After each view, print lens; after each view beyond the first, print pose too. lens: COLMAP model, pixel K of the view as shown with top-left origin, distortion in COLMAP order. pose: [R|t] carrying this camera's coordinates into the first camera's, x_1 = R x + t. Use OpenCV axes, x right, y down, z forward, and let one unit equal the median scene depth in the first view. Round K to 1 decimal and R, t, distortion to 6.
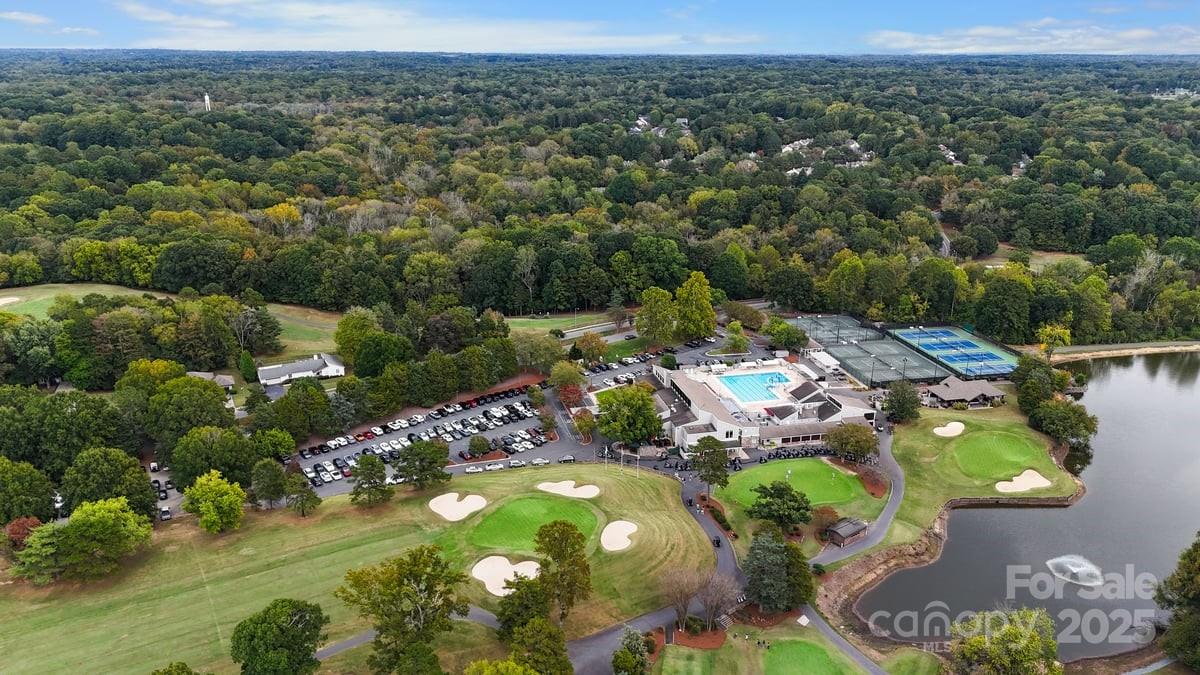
lens RADIAL K [[867.3, 0, 600.0], [0, 867.3, 337.5], [0, 0, 1]] dist [0.085741, -0.097087]
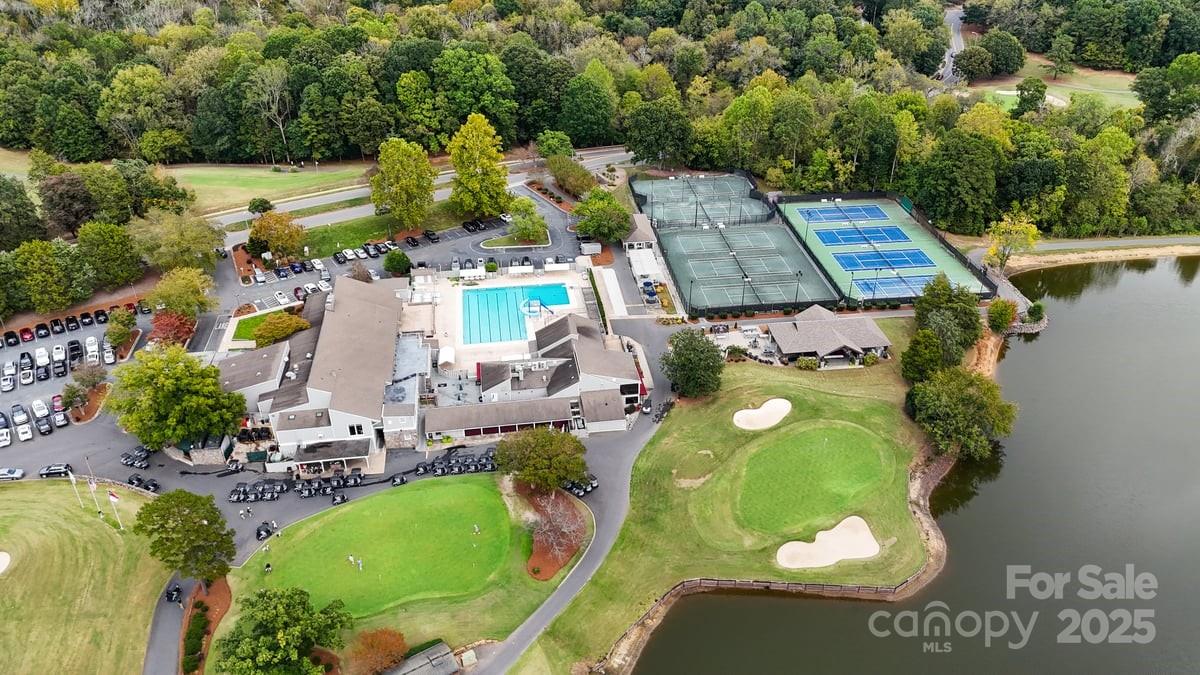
lens RADIAL K [[867.3, 0, 600.0], [0, 867.3, 337.5], [0, 0, 1]] dist [0.085741, -0.097087]
pose [[0.995962, 0.042544, -0.079060, 0.251296], [-0.023054, 0.972257, 0.232778, -0.064233], [0.086770, -0.230015, 0.969311, 0.317685]]
